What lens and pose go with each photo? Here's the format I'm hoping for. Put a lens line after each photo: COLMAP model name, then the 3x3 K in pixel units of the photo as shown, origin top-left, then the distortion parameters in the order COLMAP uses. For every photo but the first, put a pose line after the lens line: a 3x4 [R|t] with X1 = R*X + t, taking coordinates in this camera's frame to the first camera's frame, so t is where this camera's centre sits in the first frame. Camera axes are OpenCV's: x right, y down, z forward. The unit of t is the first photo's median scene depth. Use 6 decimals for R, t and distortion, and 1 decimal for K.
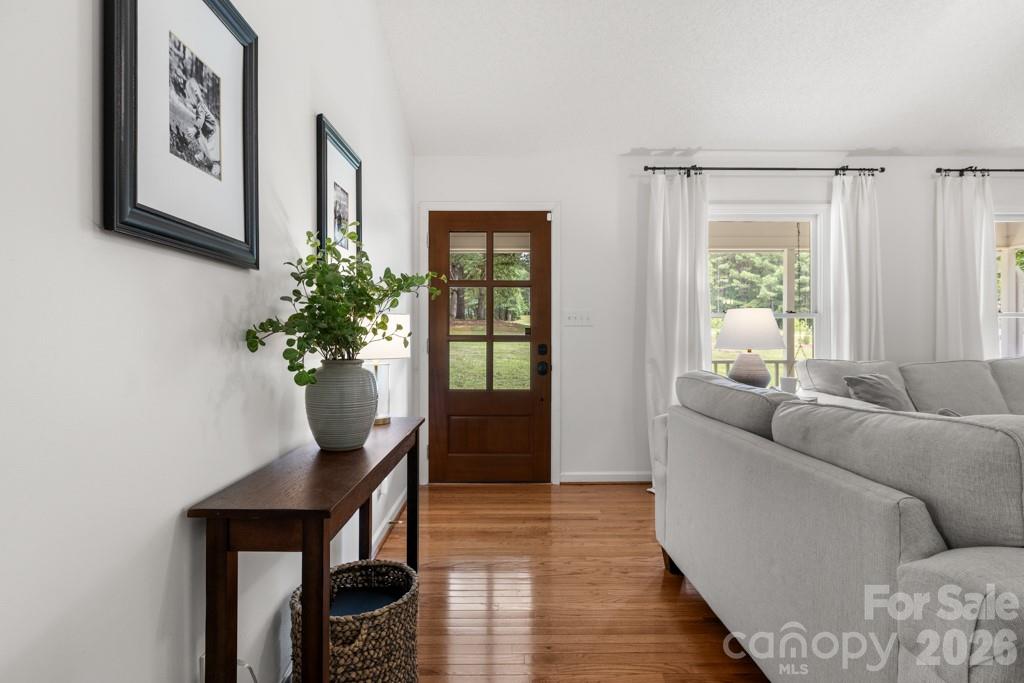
lens RADIAL K [[522.7, 0, 512.8], [0, 522.7, 328.3], [0, 0, 1]] dist [0.002765, 0.000827]
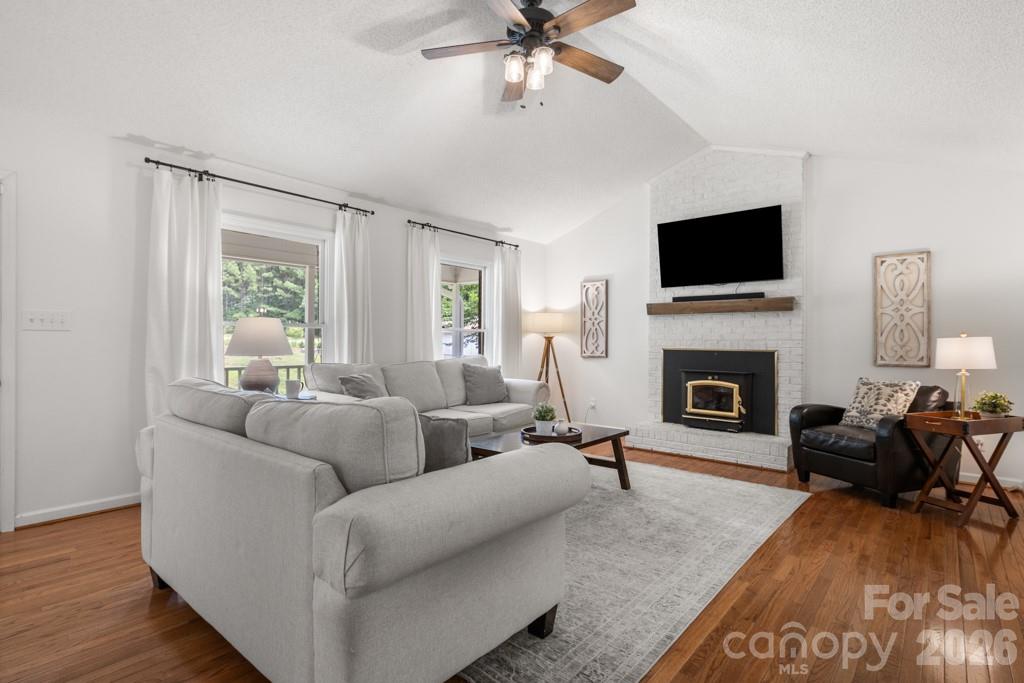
lens RADIAL K [[497.1, 0, 512.0], [0, 497.1, 341.5], [0, 0, 1]] dist [-0.003107, 0.000297]
pose [[0.668842, 0.005692, 0.743383, 0.038092], [-0.014132, 0.999887, 0.005059, -0.001664], [-0.743270, -0.013889, 0.668847, -0.061009]]
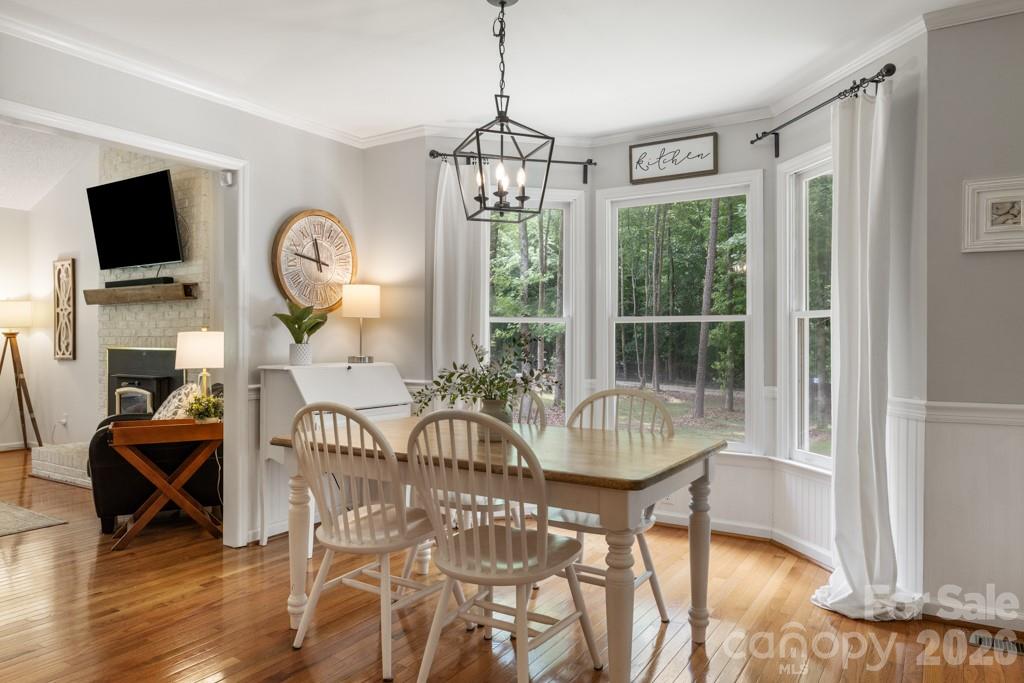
lens RADIAL K [[680.0, 0, 511.5], [0, 680.0, 345.8], [0, 0, 1]] dist [-0.003657, -0.002967]
pose [[0.550770, -0.002547, 0.834653, 0.409729], [-0.011943, 0.999869, 0.010932, -0.007898], [-0.834572, -0.015989, 0.550668, -0.683041]]
